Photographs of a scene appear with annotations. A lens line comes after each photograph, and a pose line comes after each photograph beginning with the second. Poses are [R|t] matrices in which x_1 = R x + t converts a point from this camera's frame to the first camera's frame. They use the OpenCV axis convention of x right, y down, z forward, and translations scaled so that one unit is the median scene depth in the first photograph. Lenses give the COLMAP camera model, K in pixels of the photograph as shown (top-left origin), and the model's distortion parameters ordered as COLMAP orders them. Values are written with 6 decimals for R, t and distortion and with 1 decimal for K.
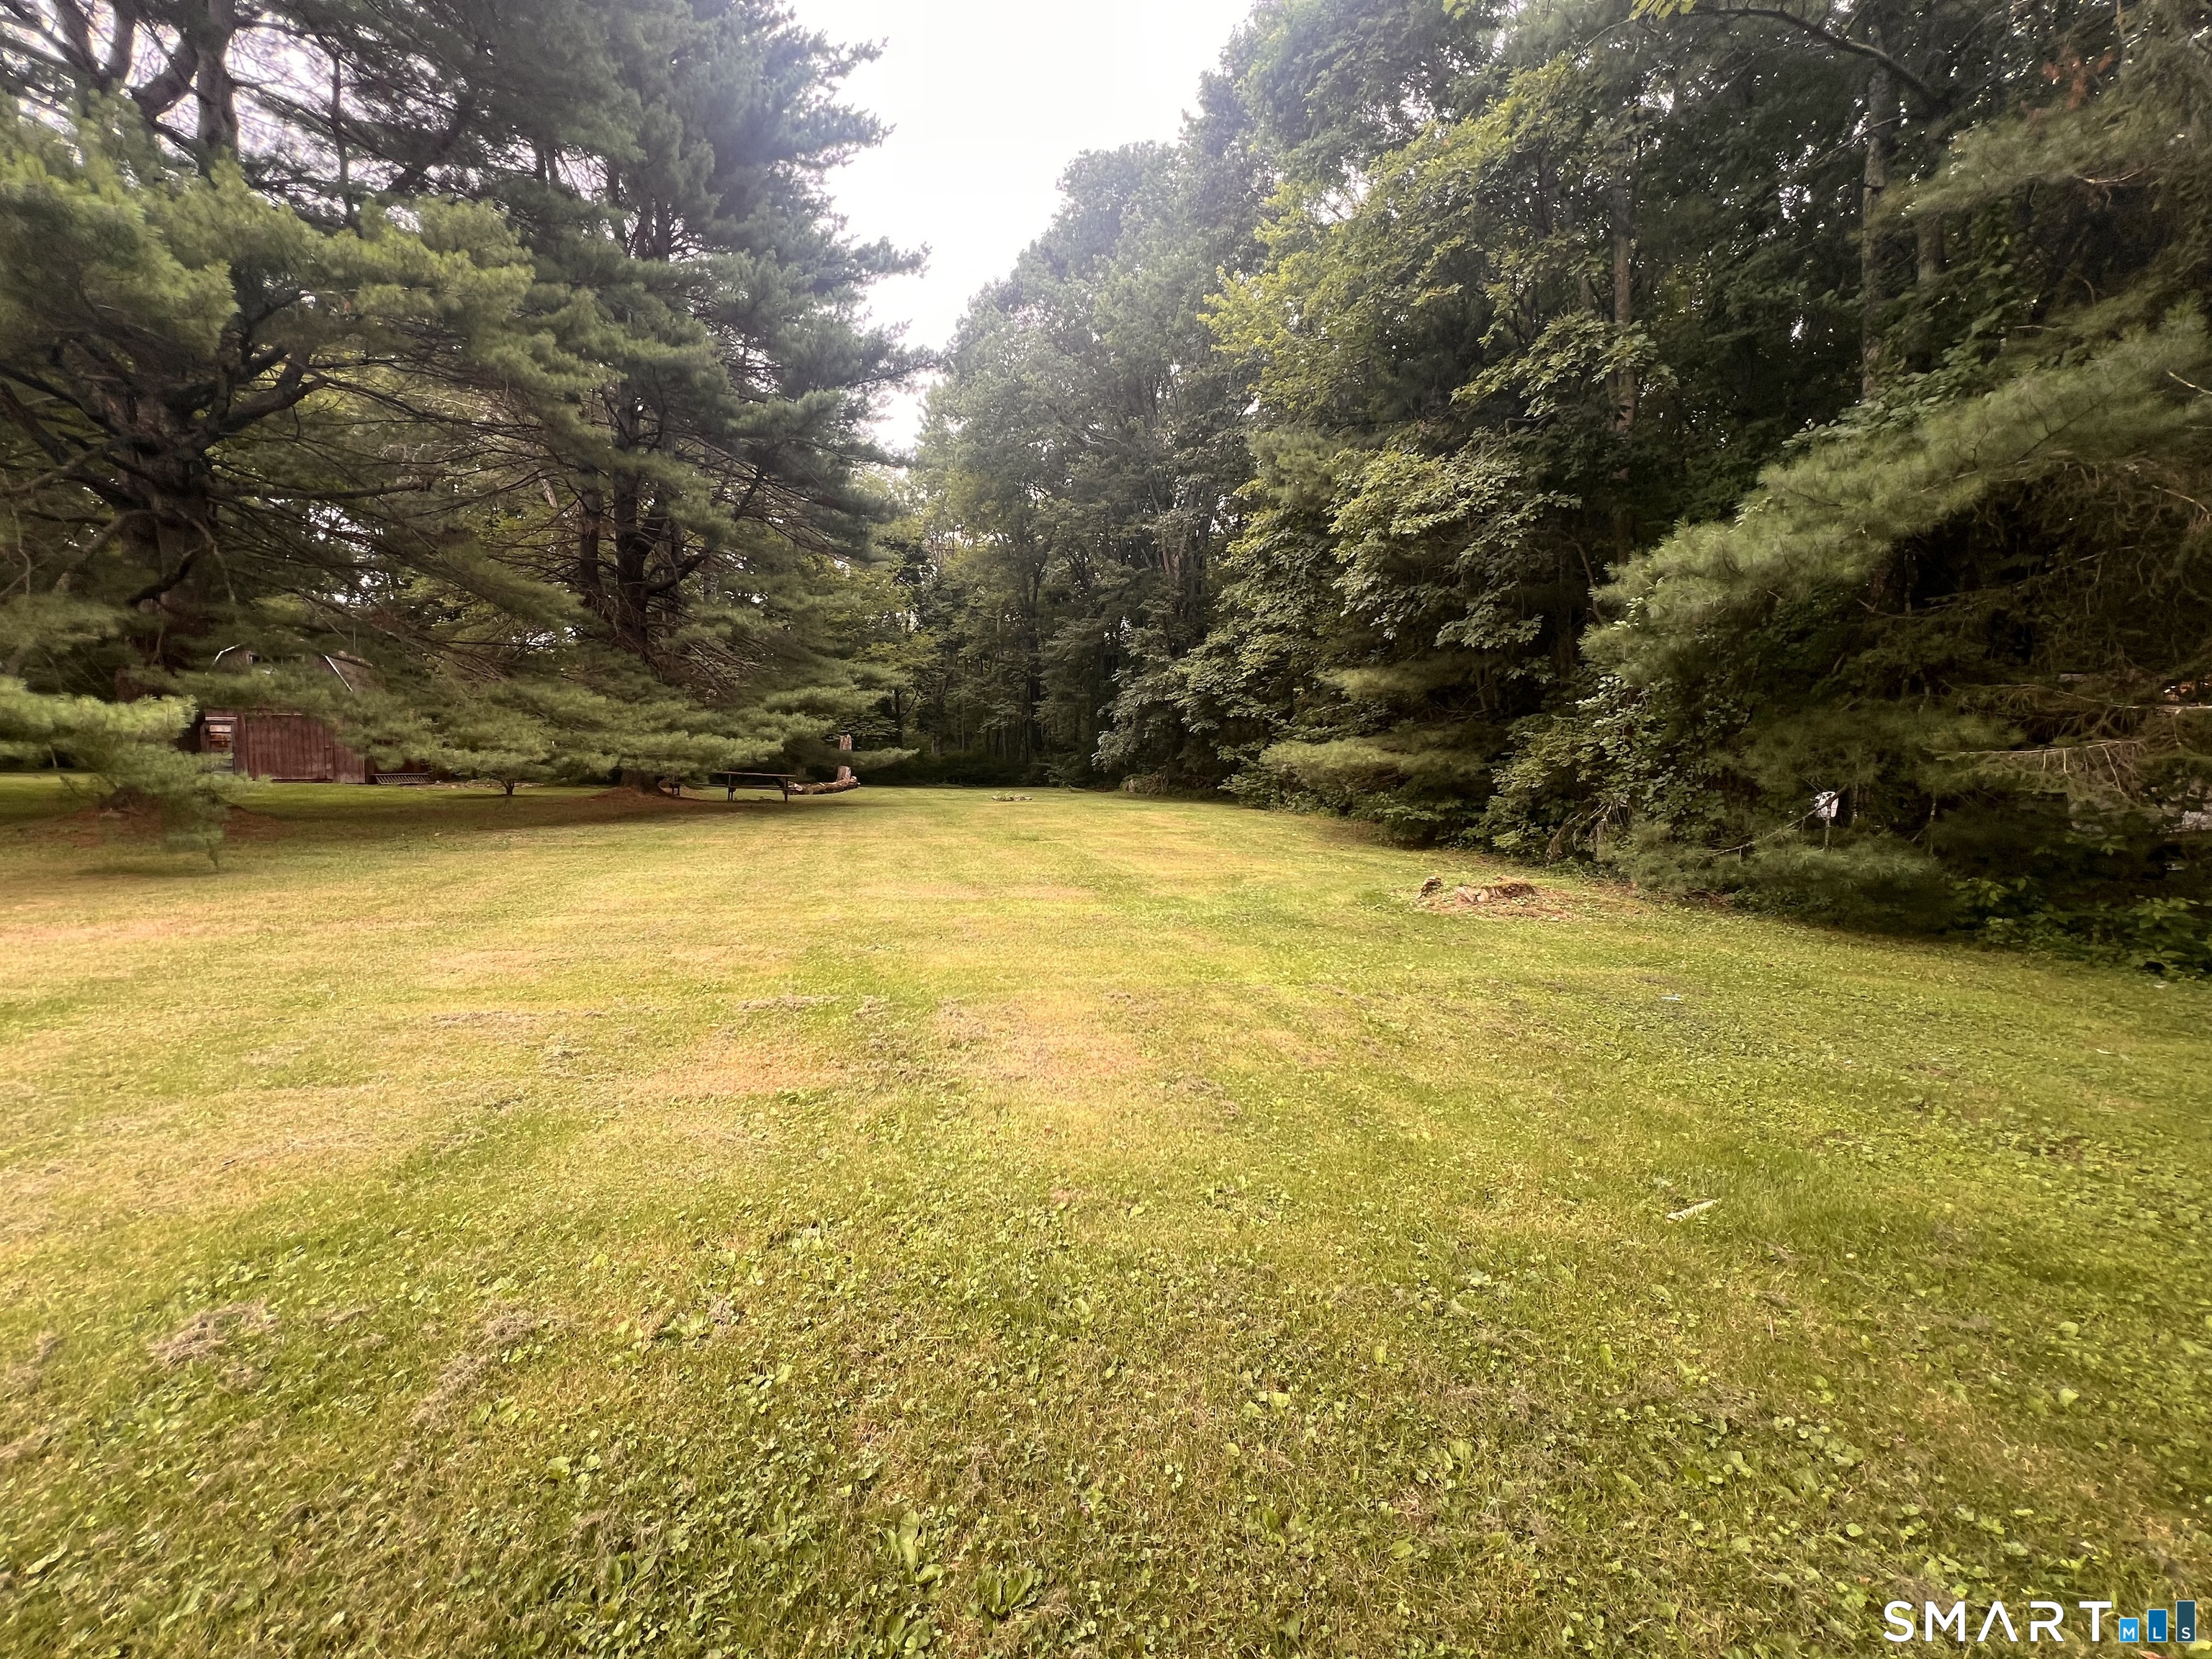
lens RADIAL K [[884.8, 0, 1103.6], [0, 884.8, 829.1], [0, 0, 1]] dist [-0.003952, 0.000681]
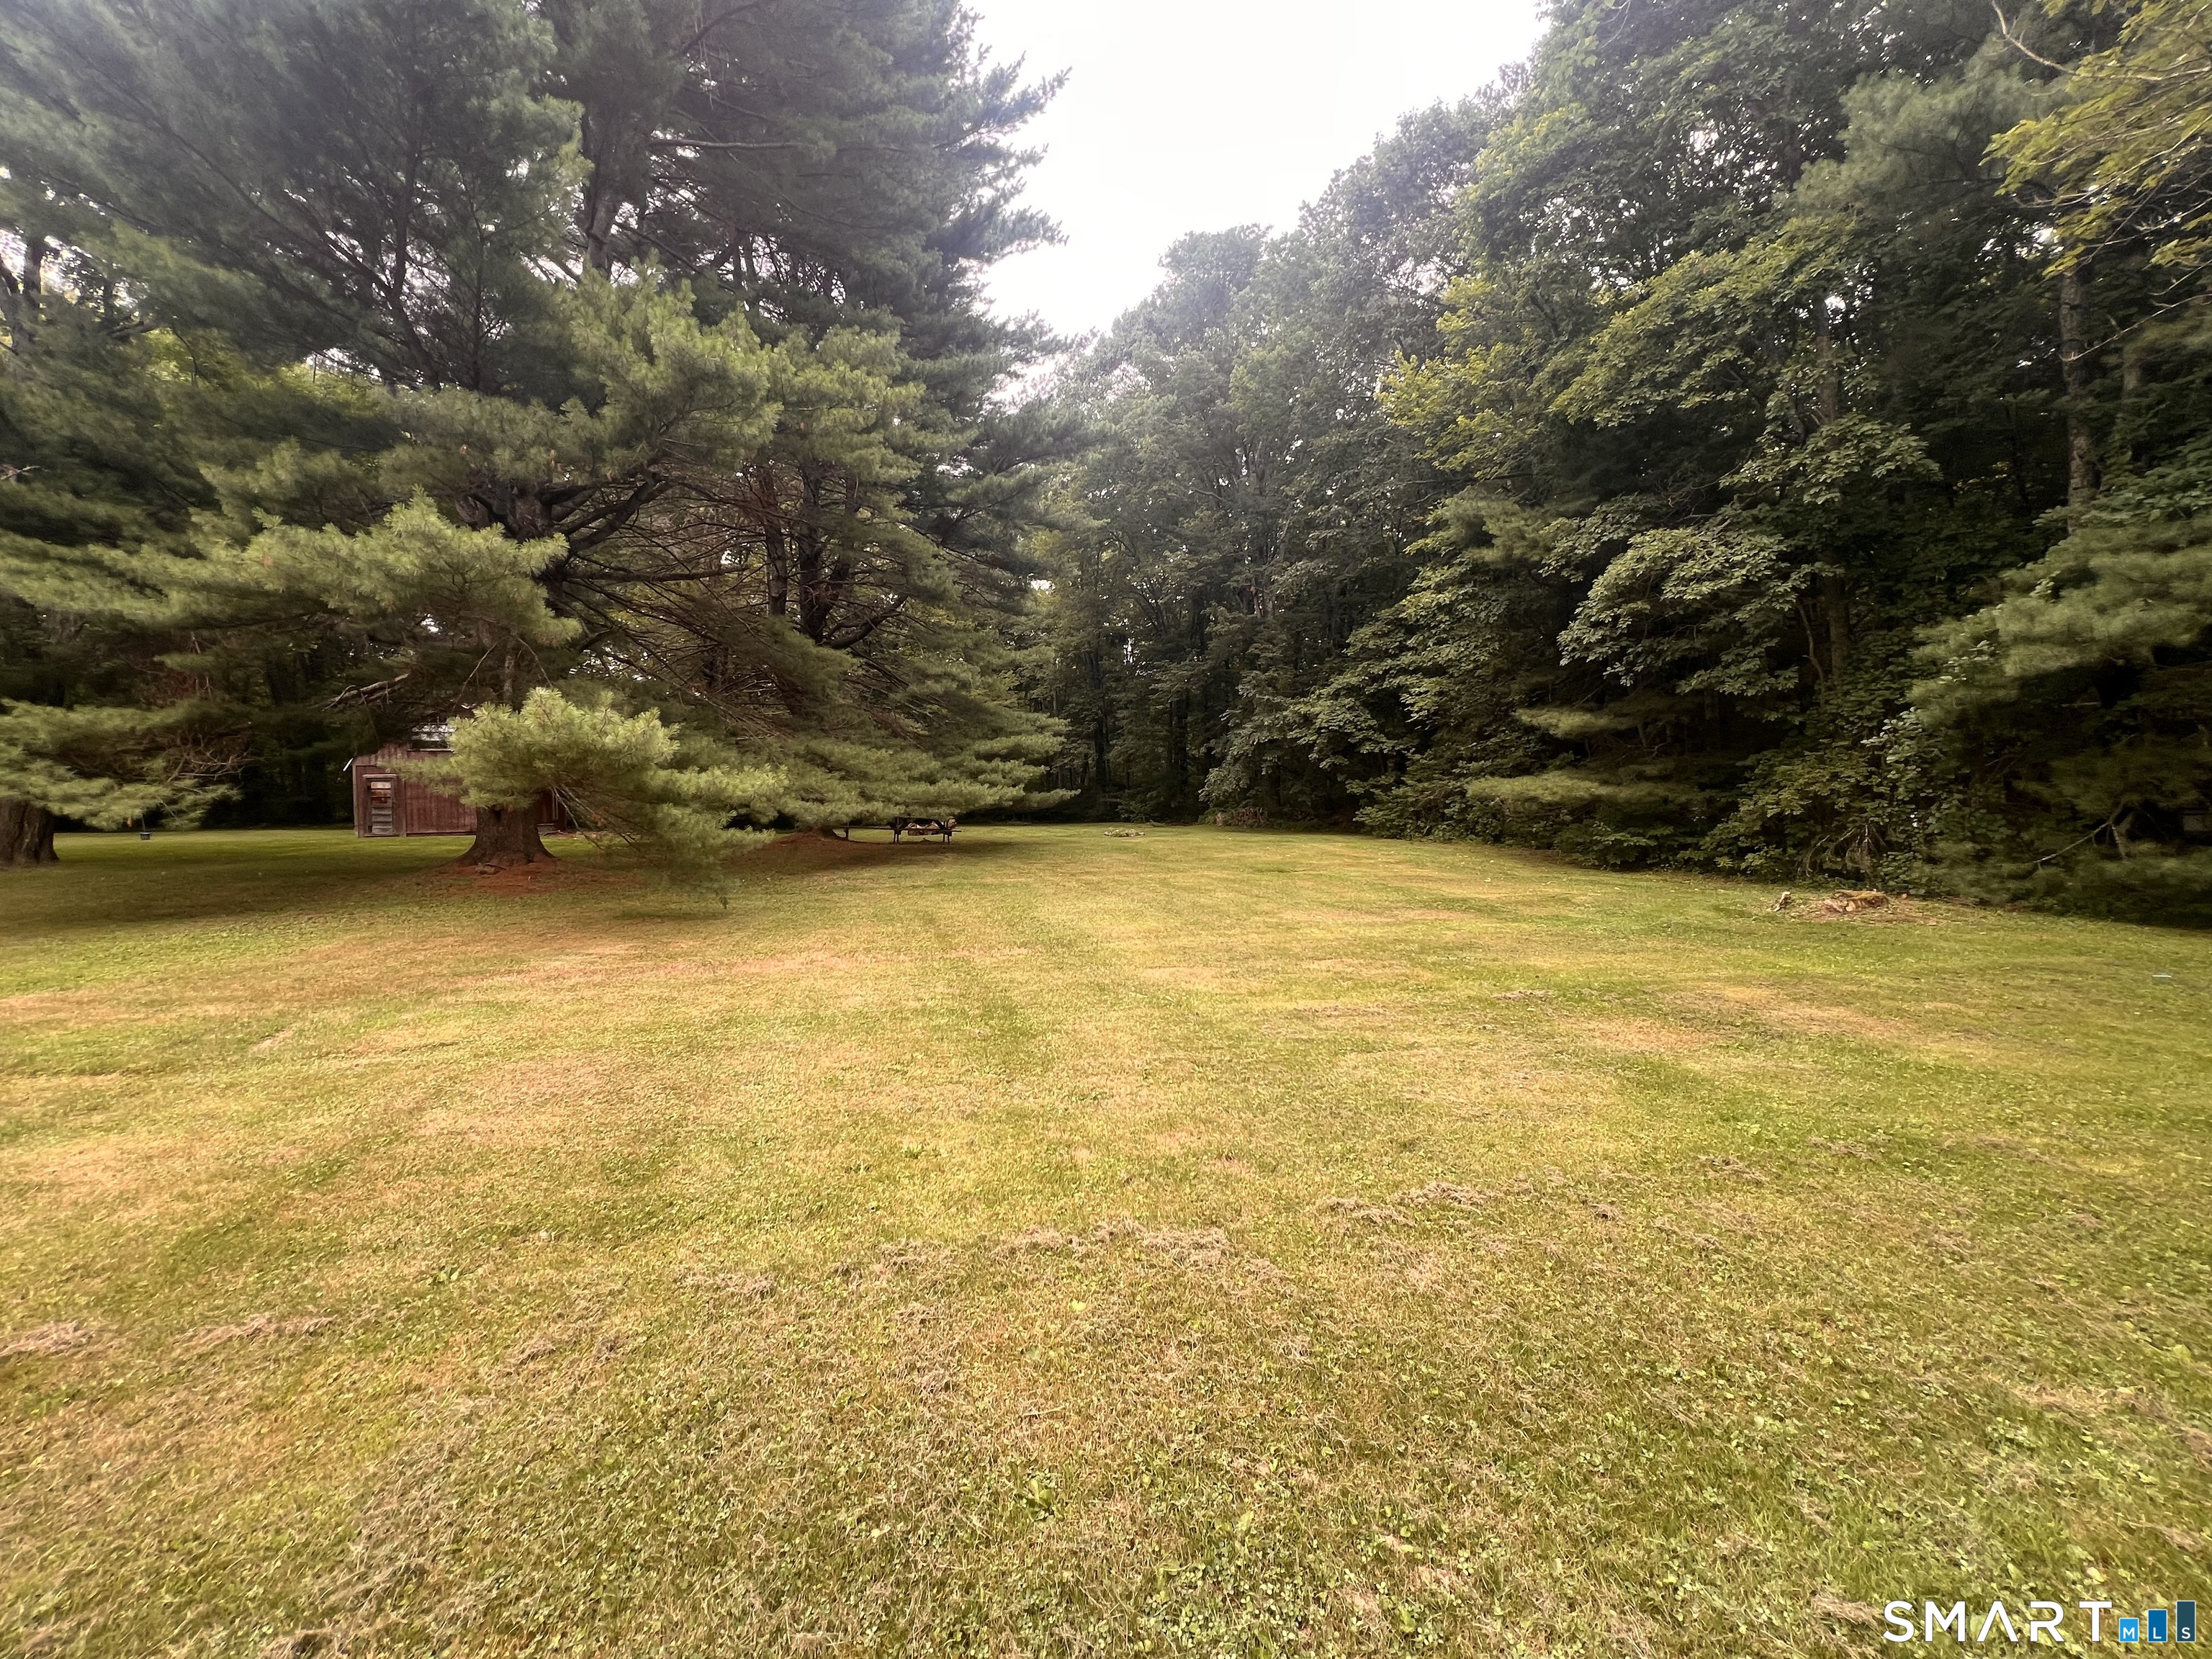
lens RADIAL K [[884.8, 0, 1108.8], [0, 884.8, 827.8], [0, 0, 1]] dist [-0.003952, 0.000681]
pose [[0.999579, -0.023686, 0.016765, -0.265980], [0.024321, 0.998953, -0.038745, -0.004317], [-0.015830, 0.039137, 0.999108, -0.082523]]
